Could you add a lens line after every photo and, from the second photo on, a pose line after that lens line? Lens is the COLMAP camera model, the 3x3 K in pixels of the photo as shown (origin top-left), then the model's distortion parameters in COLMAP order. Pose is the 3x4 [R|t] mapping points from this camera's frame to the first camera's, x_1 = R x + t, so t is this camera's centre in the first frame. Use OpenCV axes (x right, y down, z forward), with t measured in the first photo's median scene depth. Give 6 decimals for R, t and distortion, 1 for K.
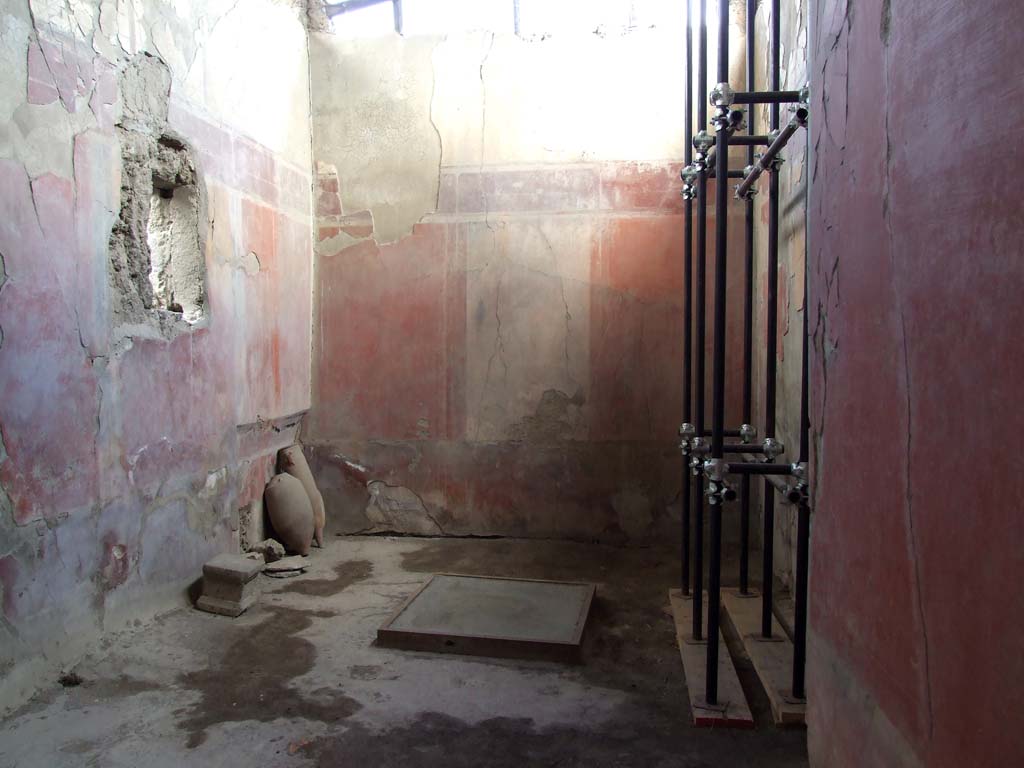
lens RADIAL K [[821.2, 0, 513.3], [0, 821.2, 365.8], [0, 0, 1]] dist [-0.063373, 0.062413]
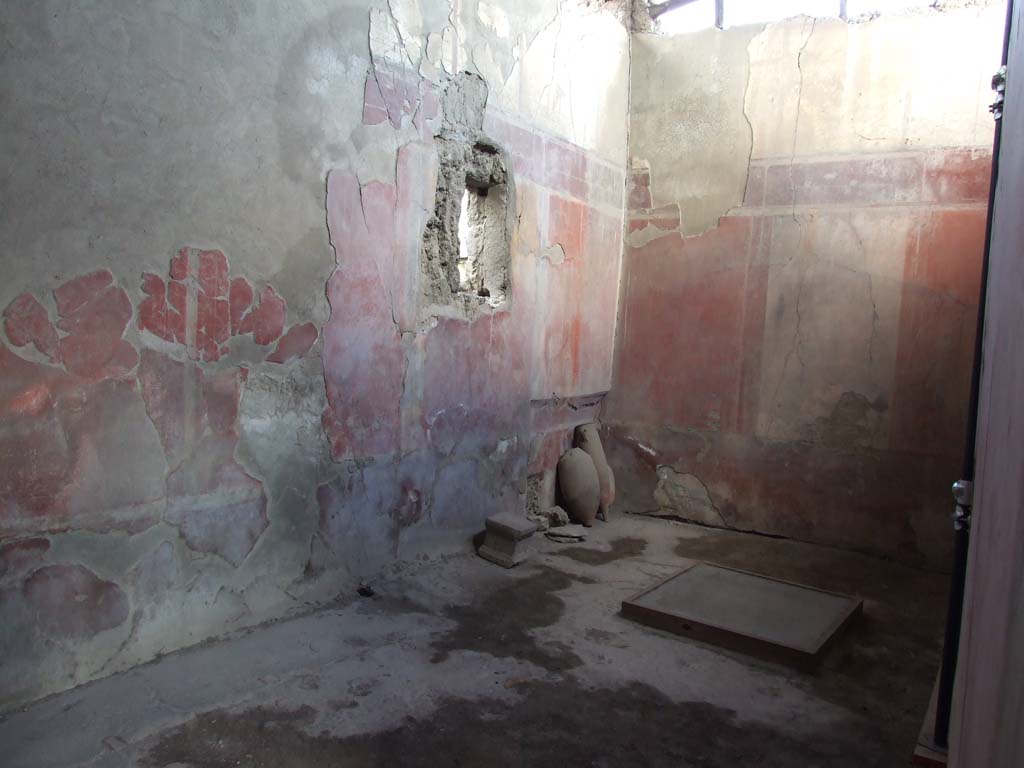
lens RADIAL K [[821.2, 0, 513.3], [0, 821.2, 365.8], [0, 0, 1]] dist [-0.063373, 0.062413]
pose [[0.902303, 0.072132, -0.425026, 0.113643], [-0.064959, 0.997395, 0.031365, -0.006838], [0.426181, -0.000691, 0.904638, -0.023274]]
